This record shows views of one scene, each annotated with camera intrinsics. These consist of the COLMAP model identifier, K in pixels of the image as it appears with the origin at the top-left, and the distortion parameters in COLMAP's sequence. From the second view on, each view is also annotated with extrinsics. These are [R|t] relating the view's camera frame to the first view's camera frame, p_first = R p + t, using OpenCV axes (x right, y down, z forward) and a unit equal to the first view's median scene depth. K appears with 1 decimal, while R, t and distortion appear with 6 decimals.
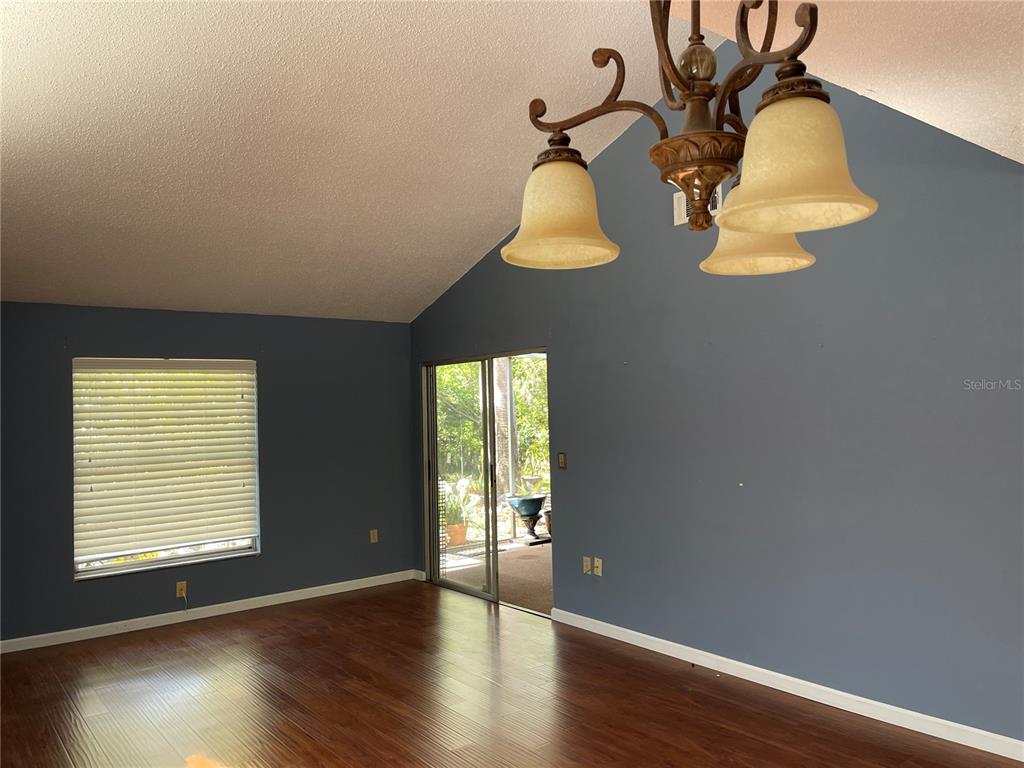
lens RADIAL K [[765.2, 0, 512.9], [0, 765.2, 376.3], [0, 0, 1]] dist [0.082698, -0.104392]
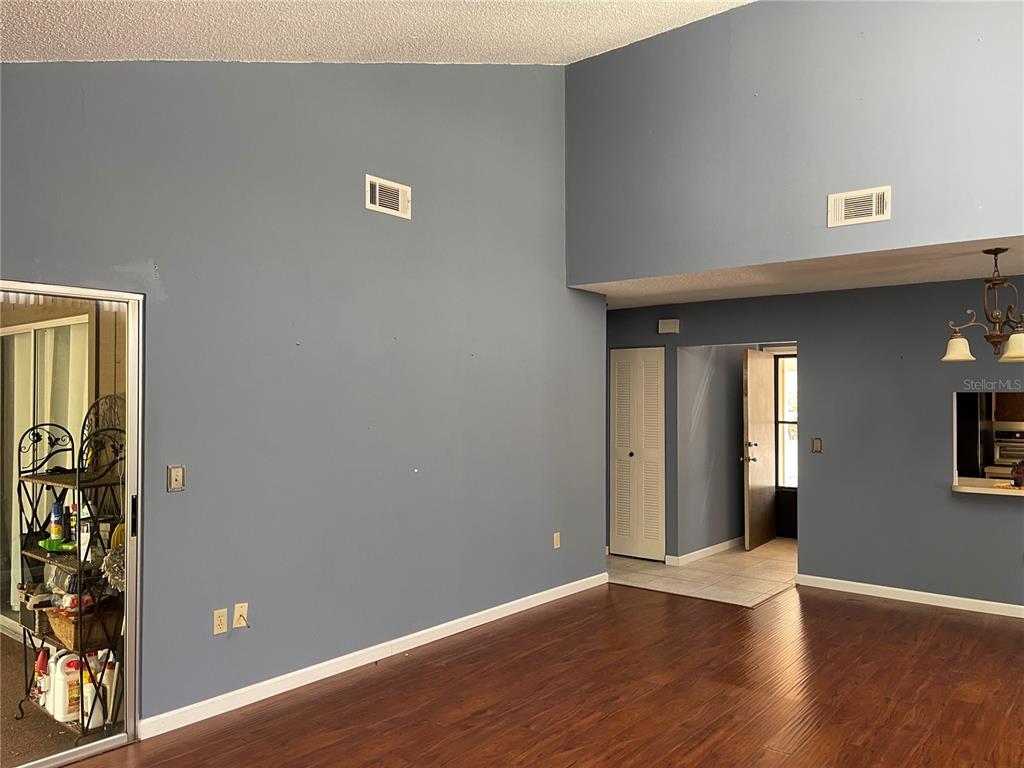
lens RADIAL K [[770.2, 0, 514.1], [0, 770.2, 392.5], [0, 0, 1]] dist [0.076228, -0.097085]
pose [[-0.218730, 0.039165, 0.974999, -0.626814], [-0.035065, 0.998233, -0.047965, 0.060093], [-0.975155, -0.044680, -0.216970, 0.858158]]
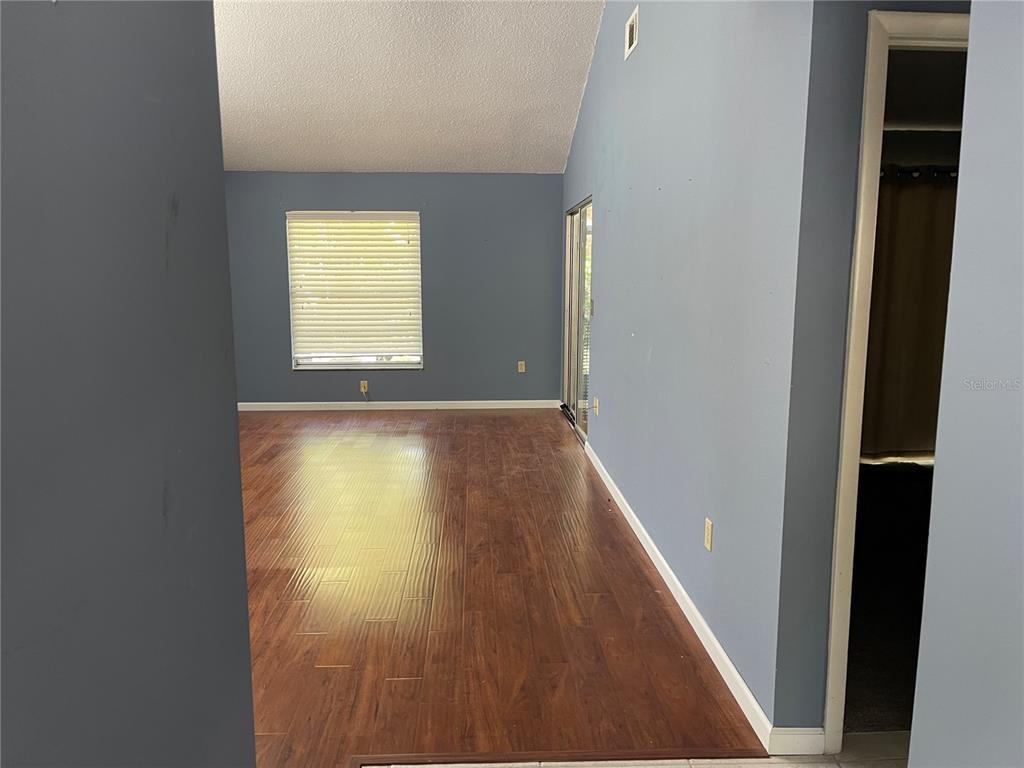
lens RADIAL K [[770.2, 0, 514.1], [0, 770.2, 392.5], [0, 0, 1]] dist [0.076228, -0.097085]
pose [[0.814804, 0.119279, -0.567333, 0.579598], [0.005091, 0.977095, 0.212742, -0.001362], [0.579714, -0.176231, 0.795534, 0.078497]]
